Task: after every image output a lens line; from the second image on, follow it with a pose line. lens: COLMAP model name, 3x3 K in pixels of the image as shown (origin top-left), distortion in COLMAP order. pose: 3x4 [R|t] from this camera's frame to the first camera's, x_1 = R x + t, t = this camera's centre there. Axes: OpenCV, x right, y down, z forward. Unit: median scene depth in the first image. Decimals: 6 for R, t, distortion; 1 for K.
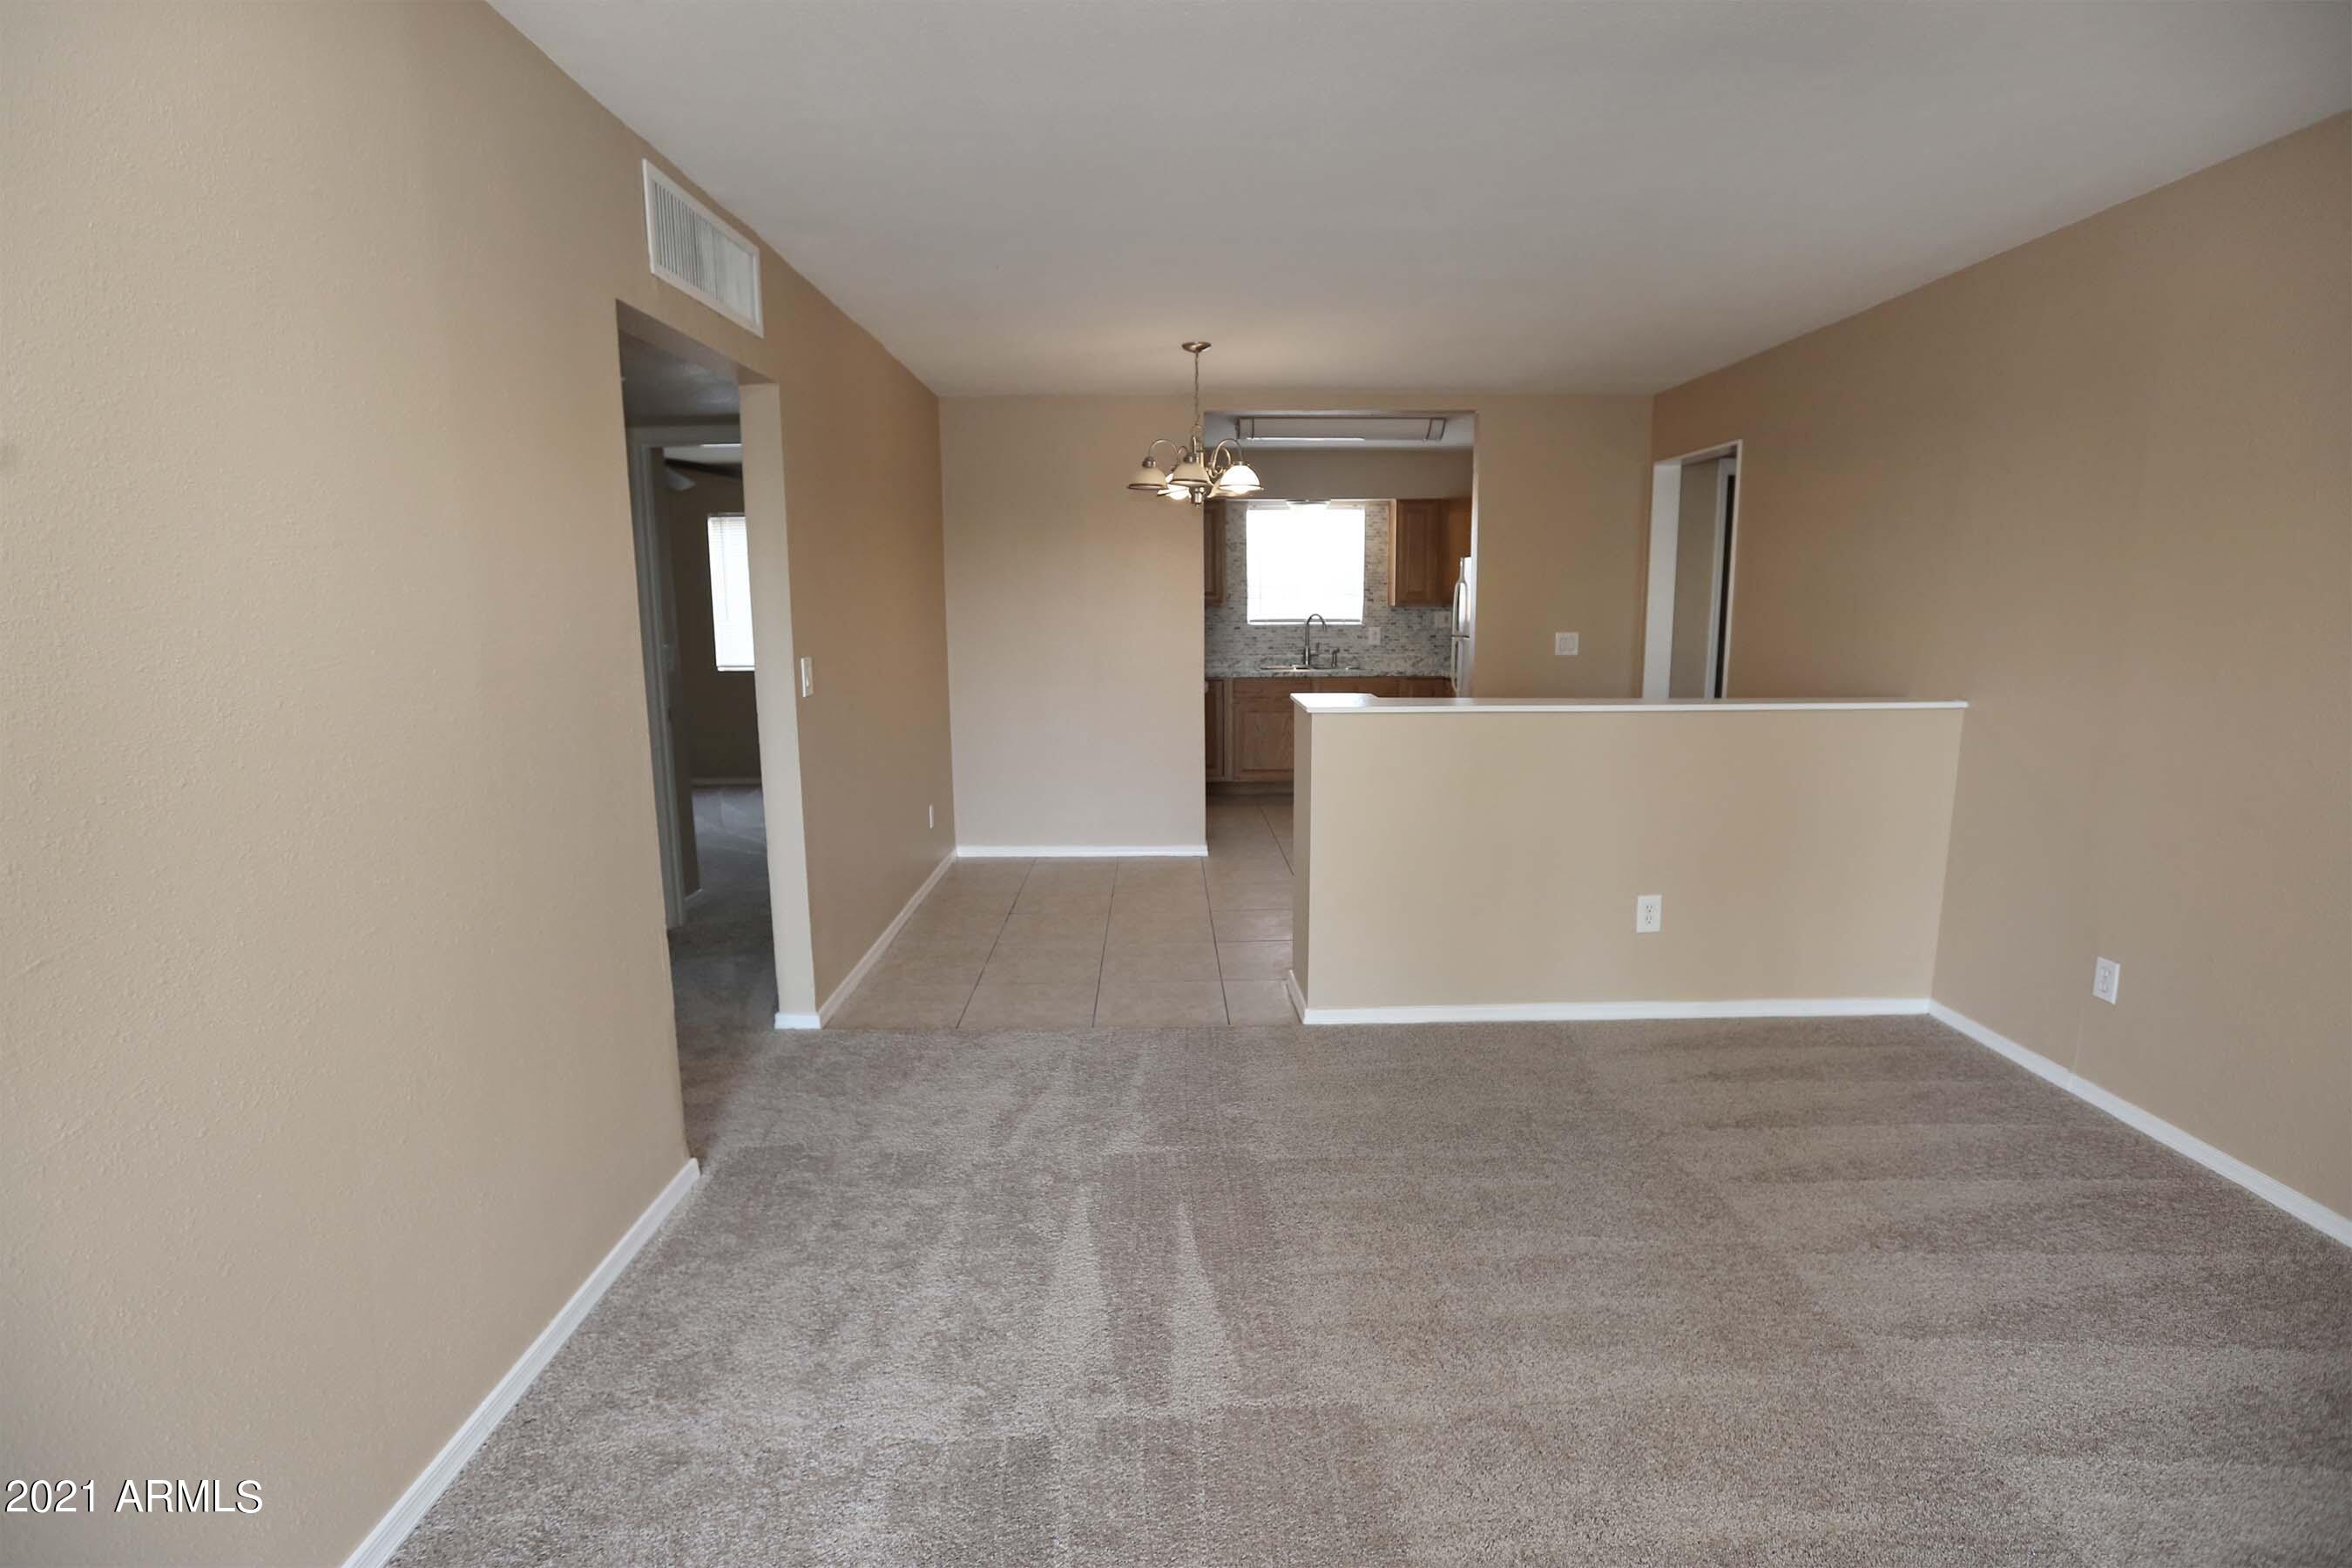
lens RADIAL K [[1088.7, 0, 1176.4], [0, 1088.7, 782.6], [0, 0, 1]] dist [-0.027089, 0.004235]
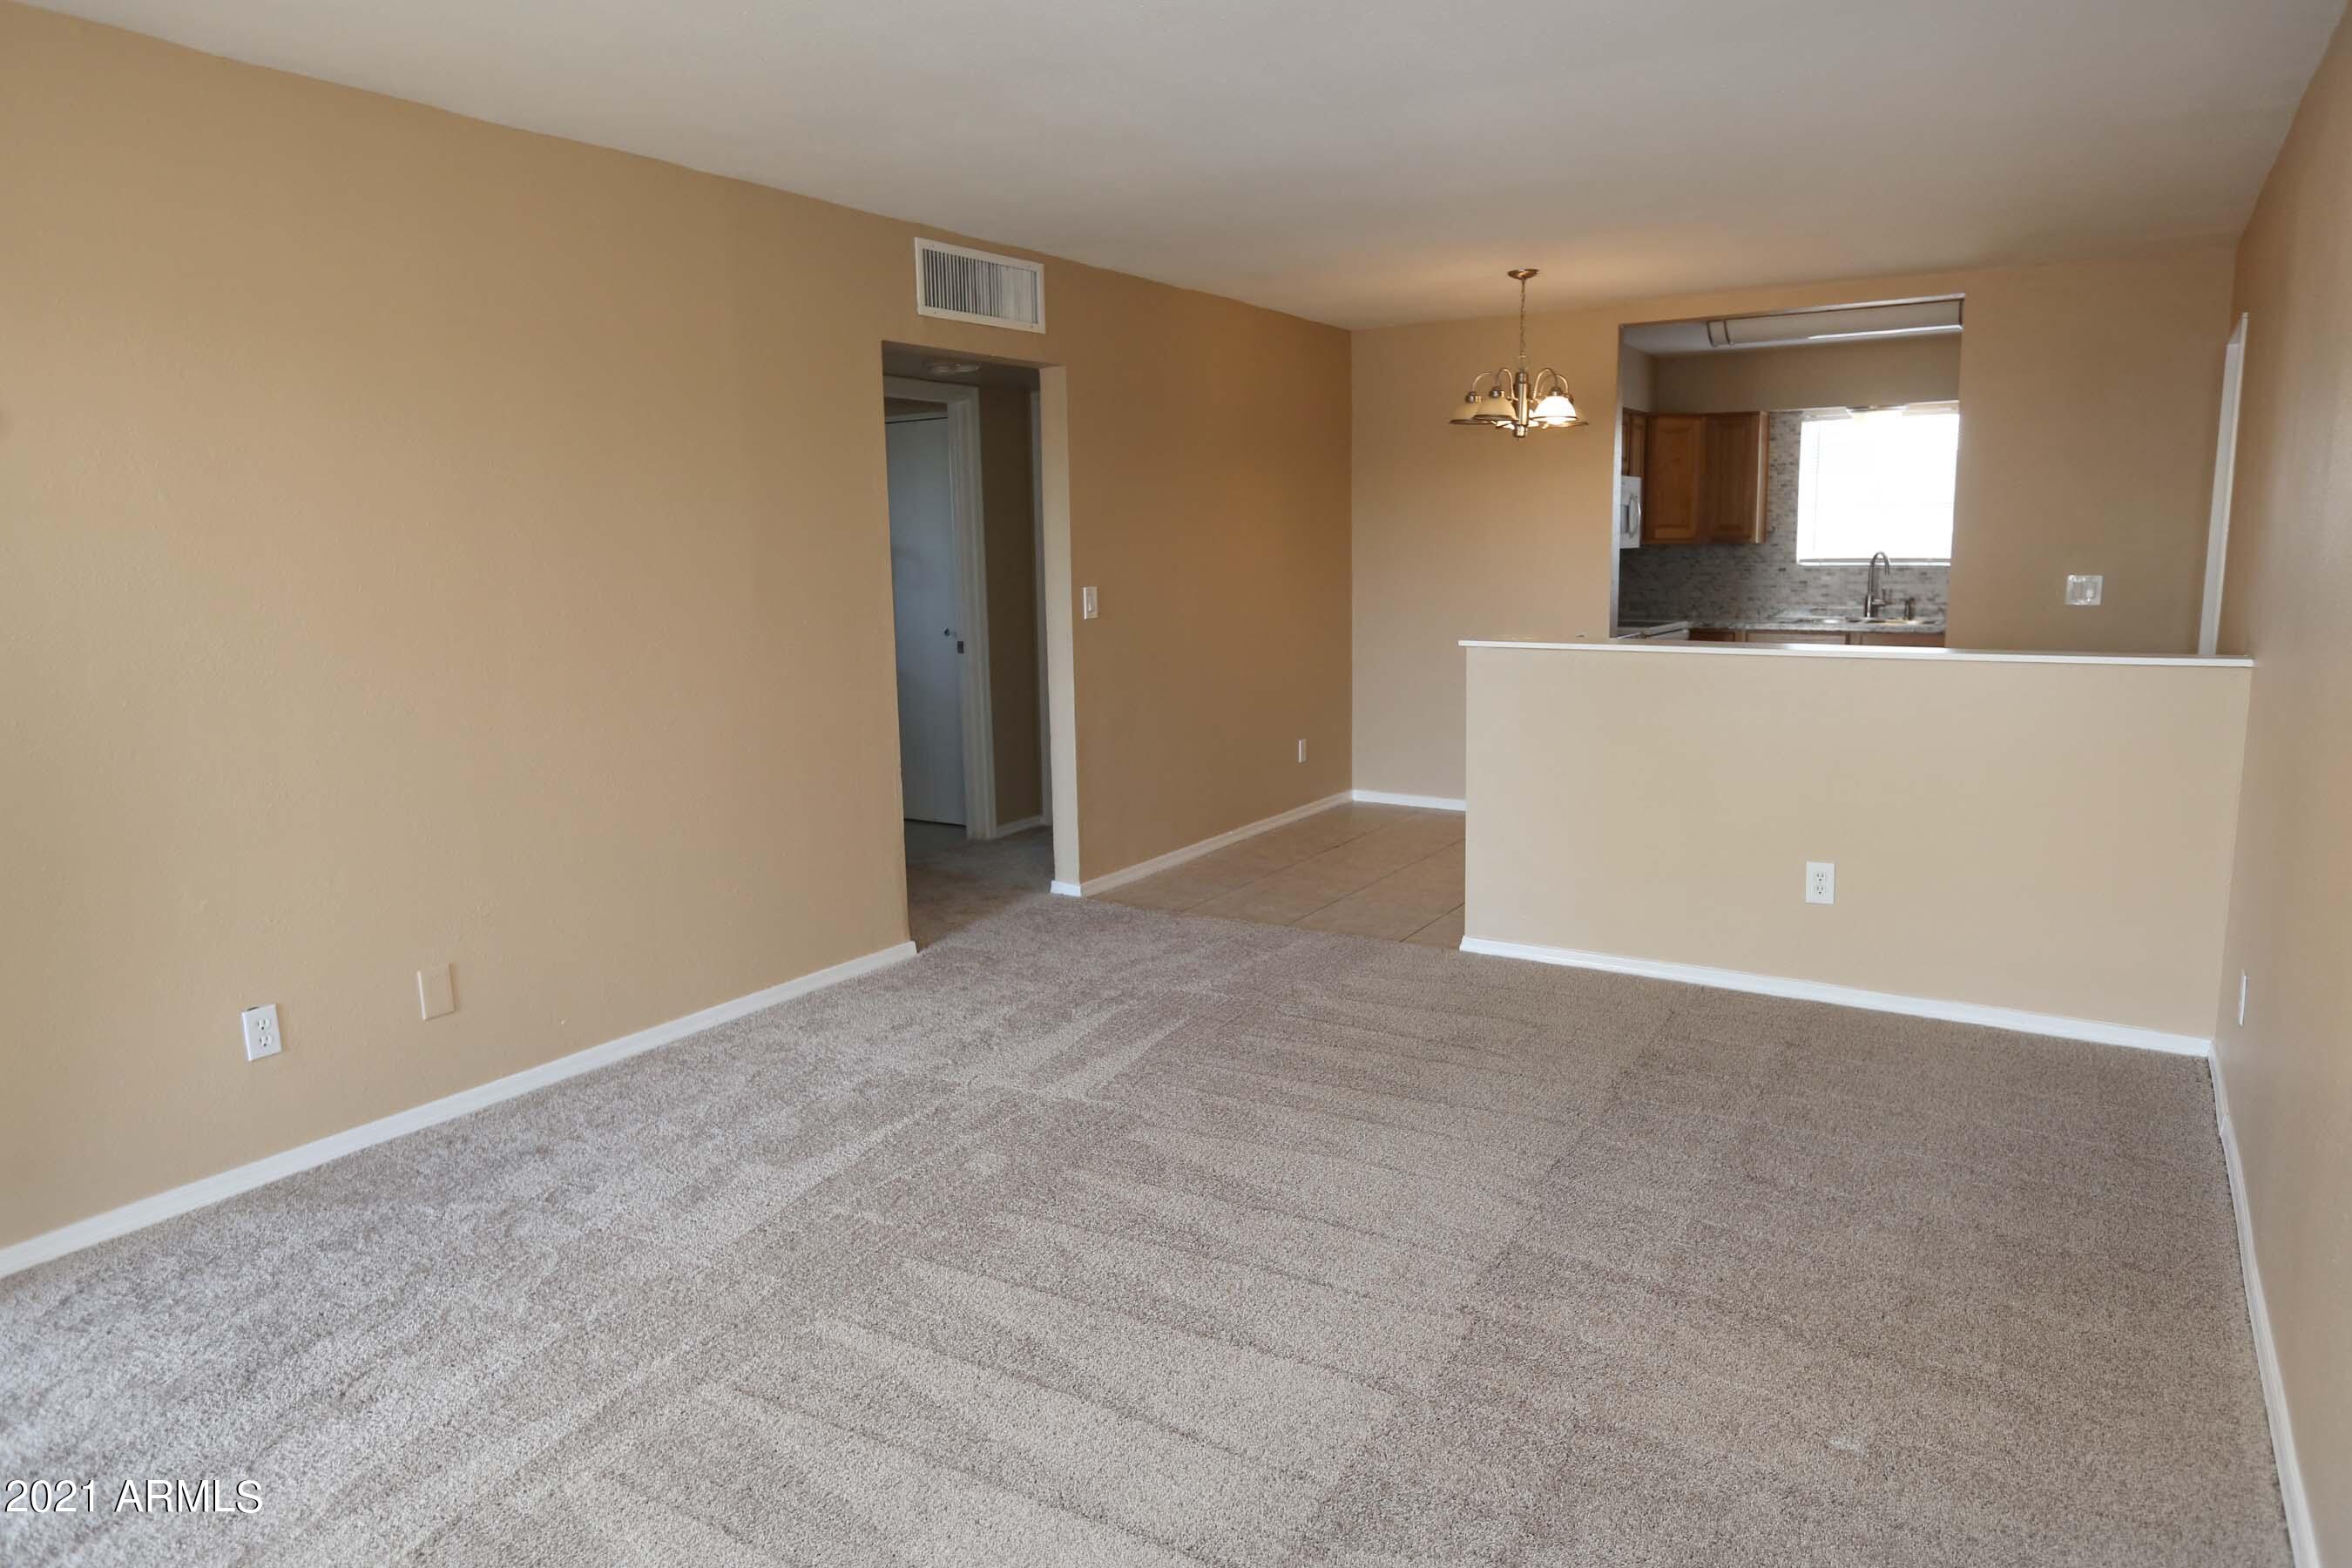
lens RADIAL K [[1471.2, 0, 1195.4], [0, 1471.2, 783.4], [0, 0, 1]] dist [-0.025235, 0.003243]
pose [[0.839453, 0.083124, -0.537037, 0.638955], [-0.081972, 0.996293, 0.026077, 0.048939], [0.537214, 0.022131, 0.843155, -0.305255]]
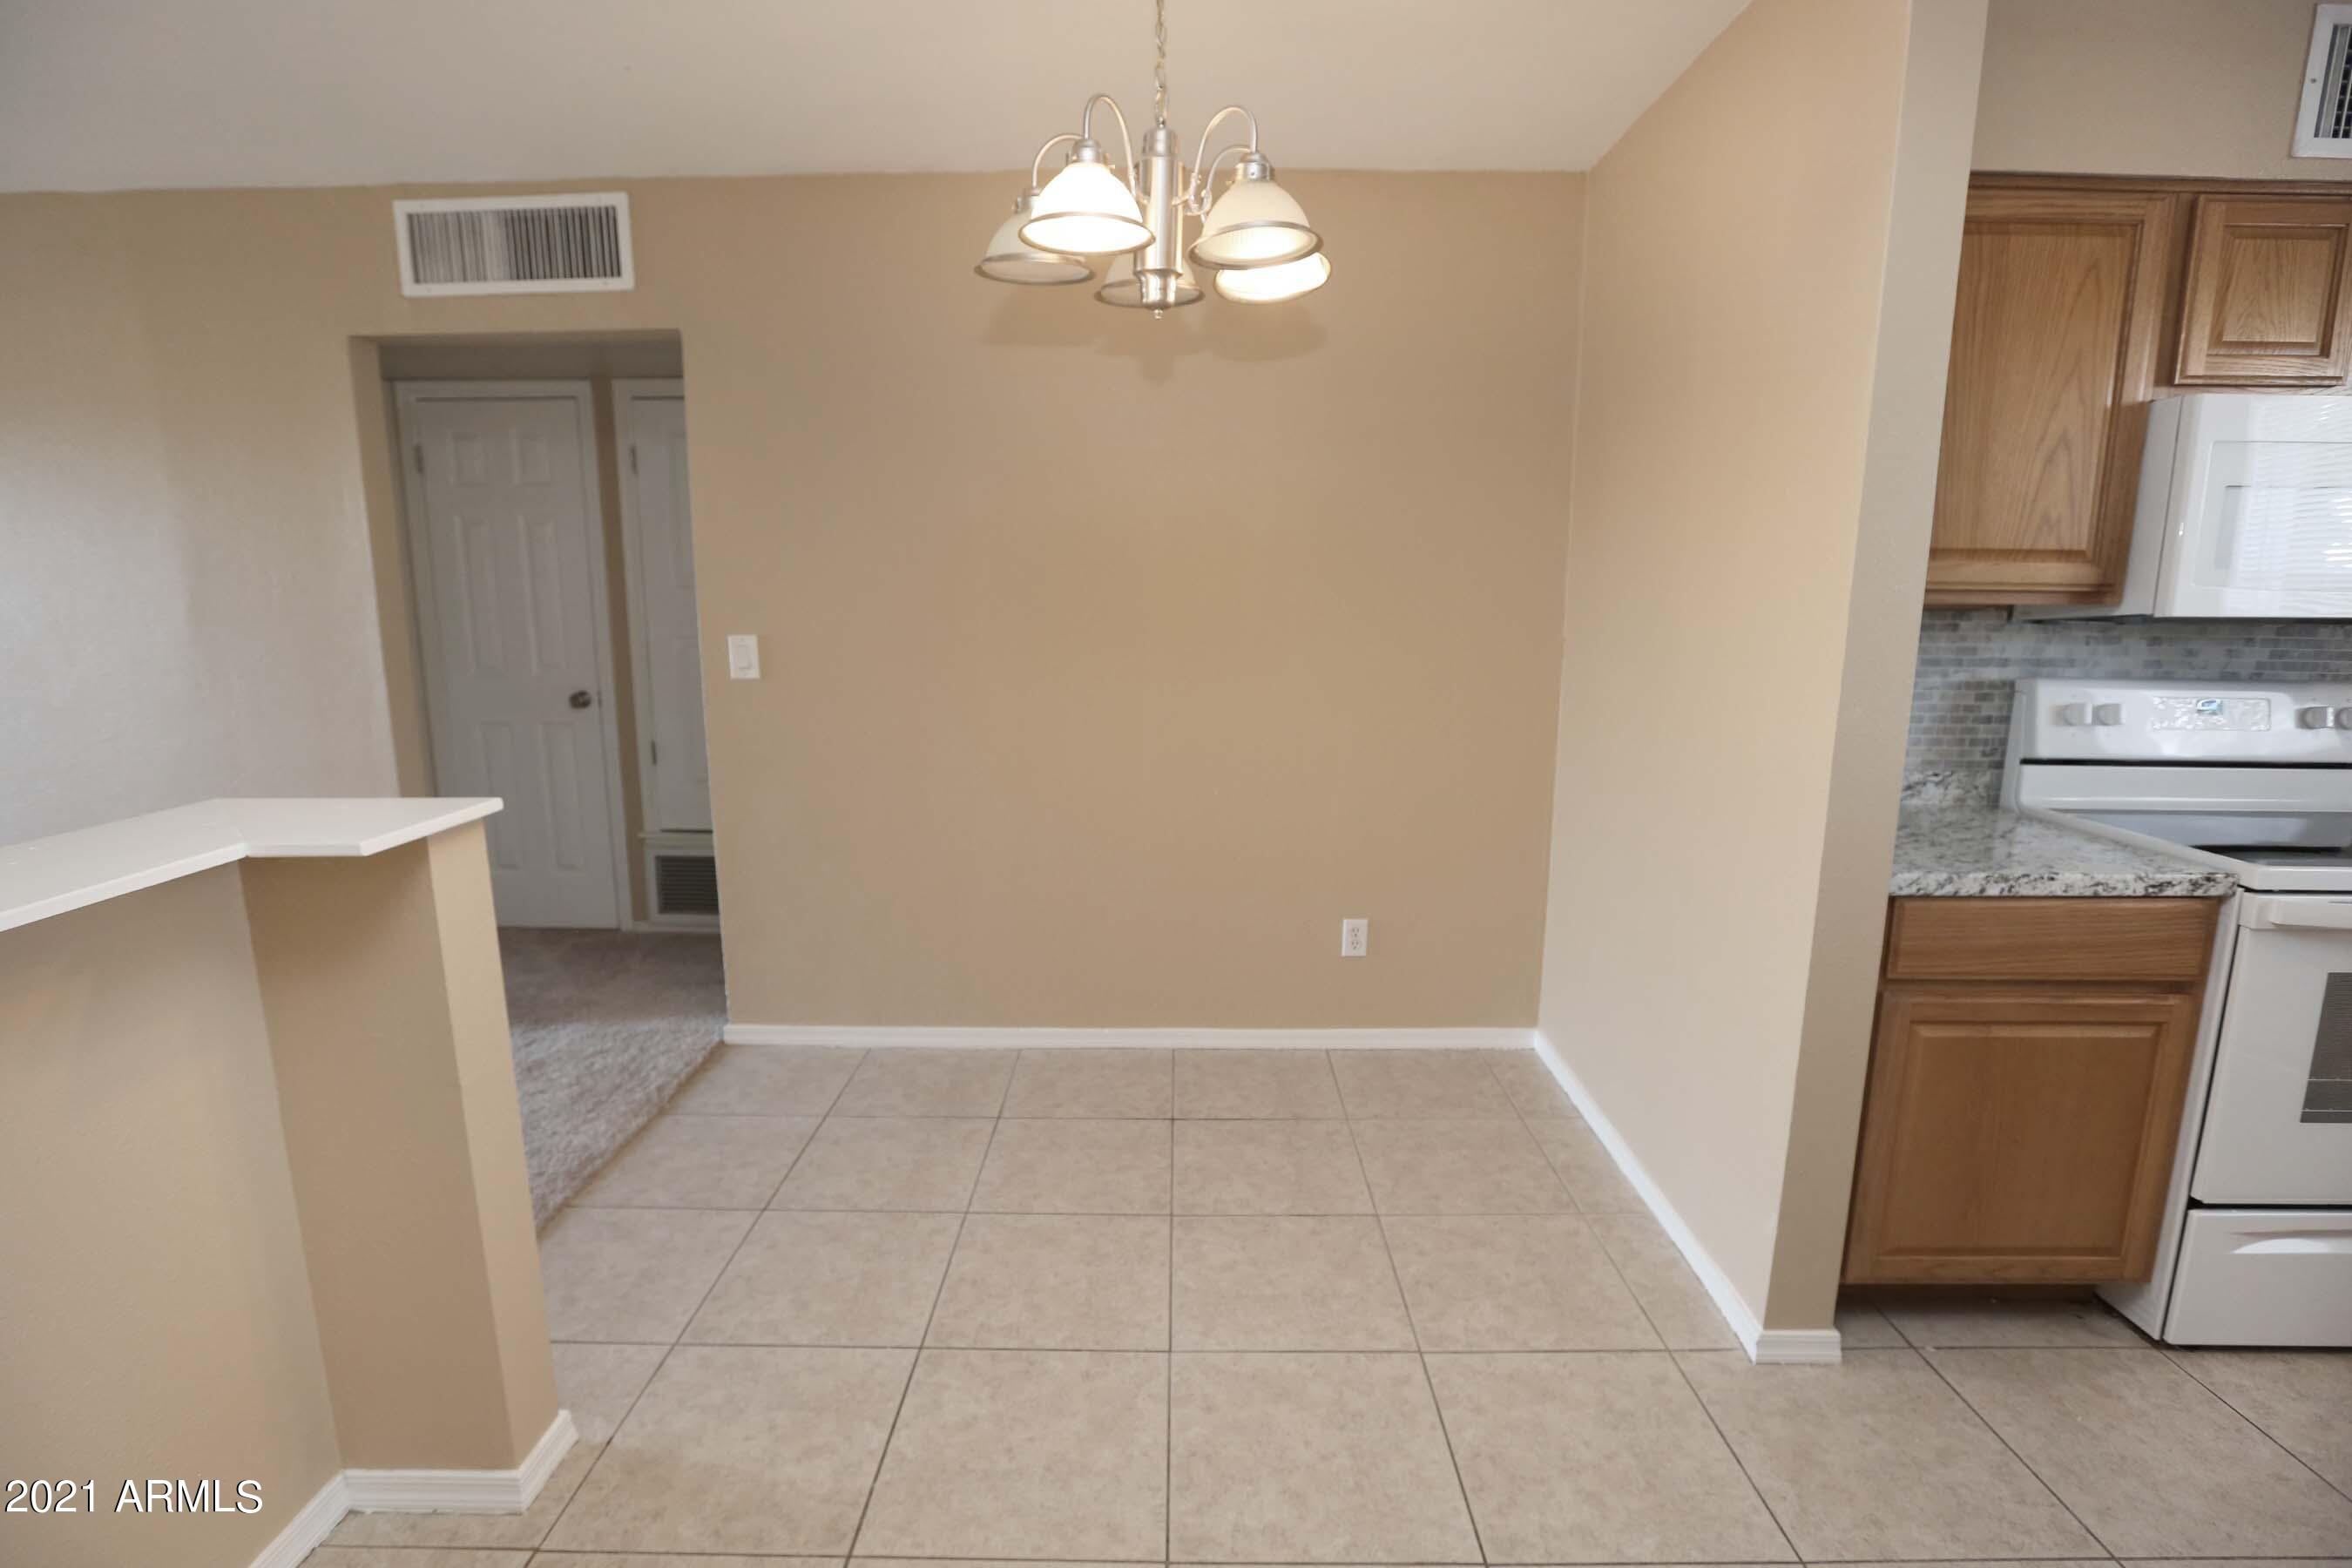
lens RADIAL K [[1088.7, 0, 1165.0], [0, 1088.7, 763.0], [0, 0, 1]] dist [-0.027089, 0.004235]
pose [[-0.042078, 0.176154, -0.983463, 0.509345], [-0.167815, 0.969104, 0.180762, -0.223761], [0.984920, 0.172646, -0.011217, 1.326099]]
